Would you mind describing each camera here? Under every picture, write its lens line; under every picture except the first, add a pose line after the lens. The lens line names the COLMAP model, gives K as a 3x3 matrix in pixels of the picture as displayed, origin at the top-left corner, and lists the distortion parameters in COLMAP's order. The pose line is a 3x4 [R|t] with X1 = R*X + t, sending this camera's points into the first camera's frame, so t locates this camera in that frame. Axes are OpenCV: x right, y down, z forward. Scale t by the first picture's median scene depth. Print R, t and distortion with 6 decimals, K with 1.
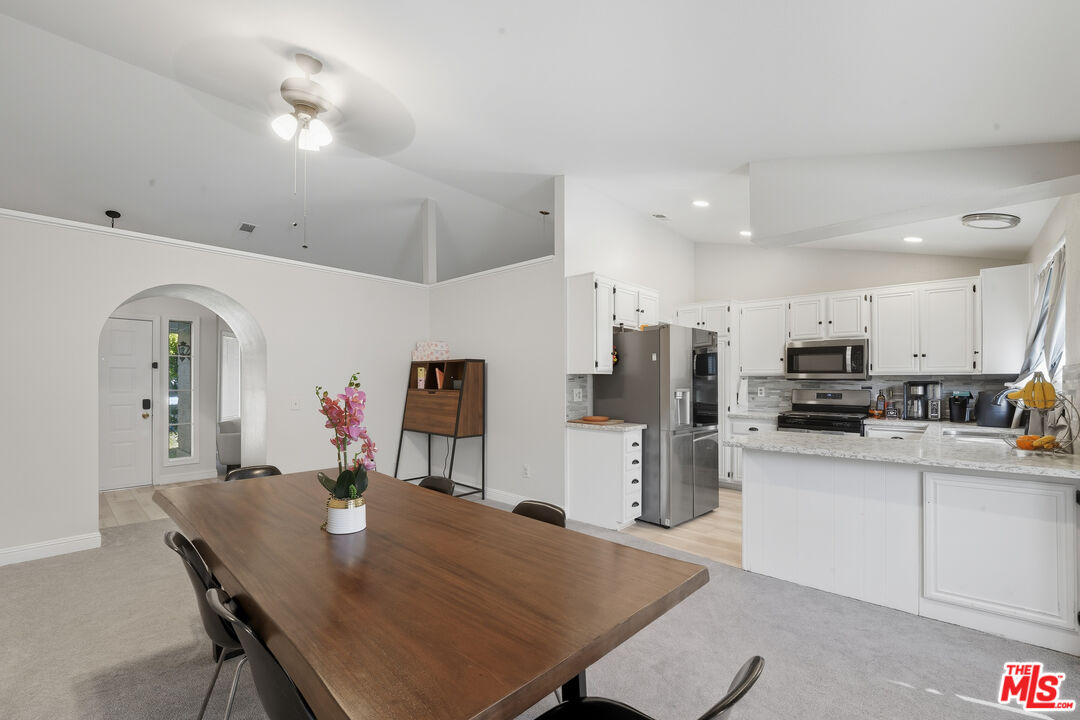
lens RADIAL K [[457.4, 0, 535.9], [0, 457.4, 378.1], [0, 0, 1]] dist [-0.010707, 0.000027]
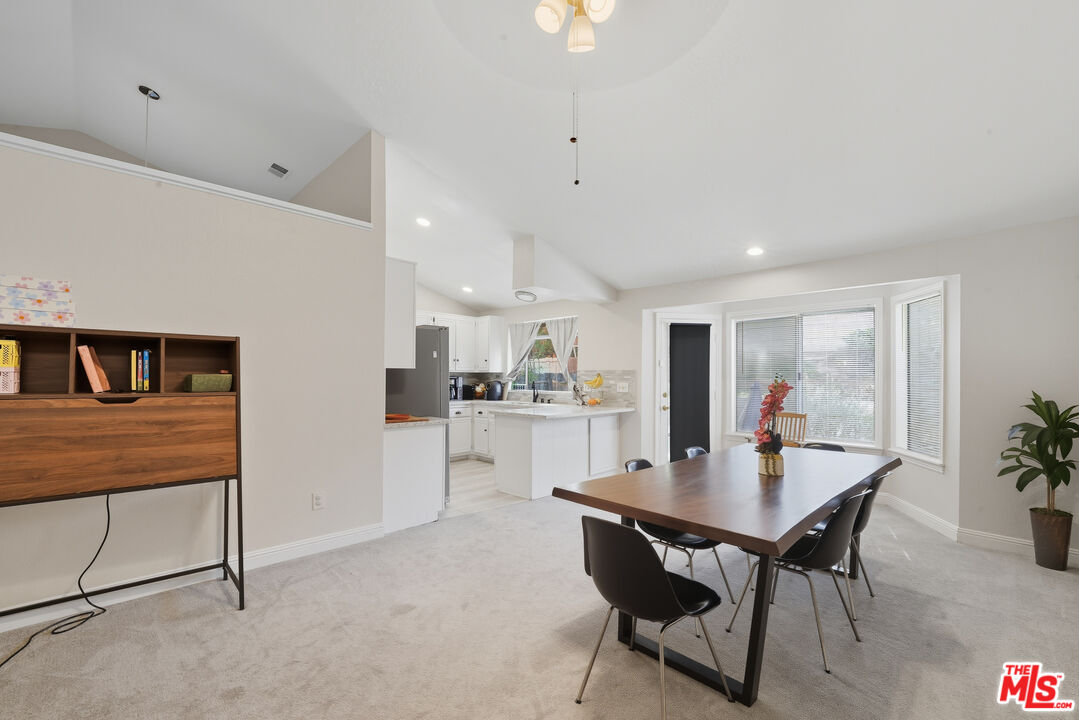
lens RADIAL K [[448.7, 0, 535.6], [0, 448.7, 374.5], [0, 0, 1]] dist [-0.001265, -0.000041]
pose [[0.051859, 0.003662, 0.998648, -0.721384], [-0.011067, 0.999934, -0.003092, 0.002790], [-0.998593, -0.010892, 0.051896, 0.629551]]
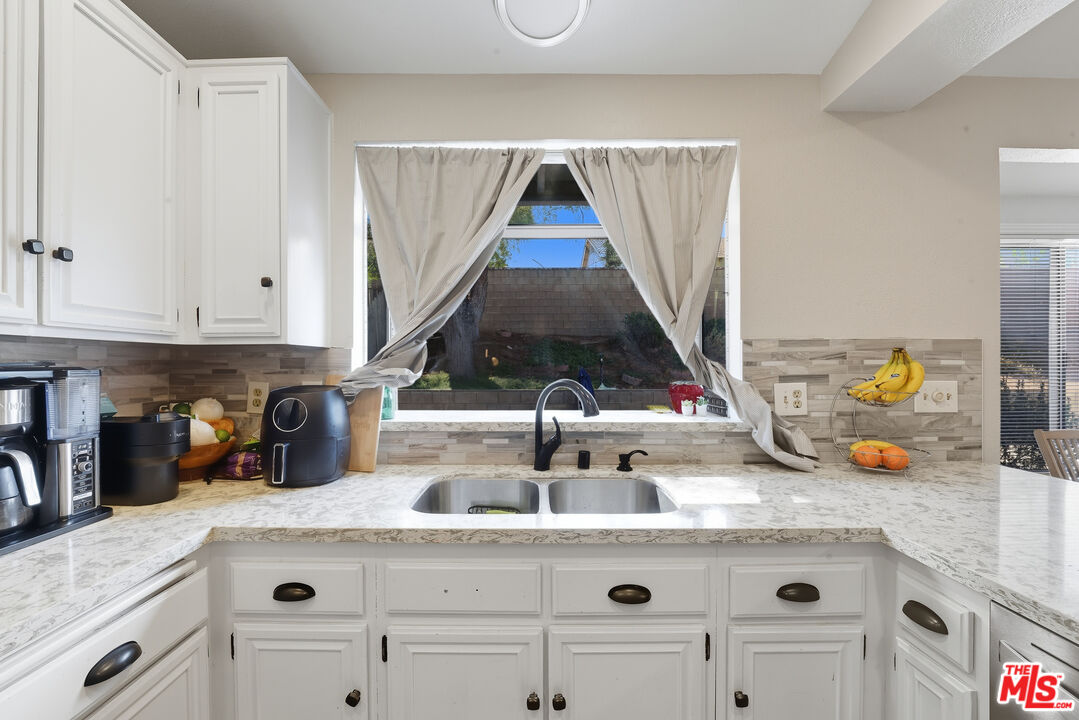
lens RADIAL K [[443.6, 0, 531.9], [0, 443.6, 362.8], [0, 0, 1]] dist [-0.008033, 0.000053]
pose [[-0.673425, 0.002076, 0.739252, 0.516962], [-0.002592, 0.999983, -0.005169, 0.006744], [-0.739251, -0.005397, -0.673409, 0.959840]]
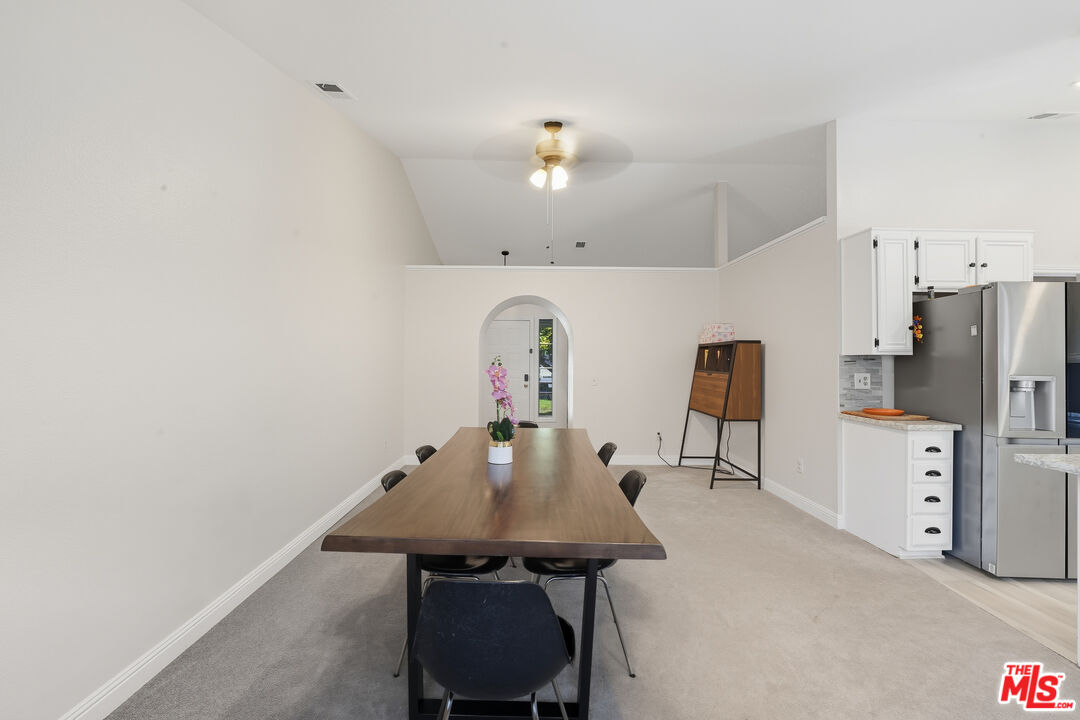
lens RADIAL K [[450.8, 0, 533.8], [0, 450.8, 357.6], [0, 0, 1]] dist [-0.010883, -0.000417]
pose [[0.685035, -0.003490, -0.728502, 0.264284], [-0.001293, 0.999981, -0.006006, 0.001098], [0.728509, 0.005056, 0.685017, 0.028836]]
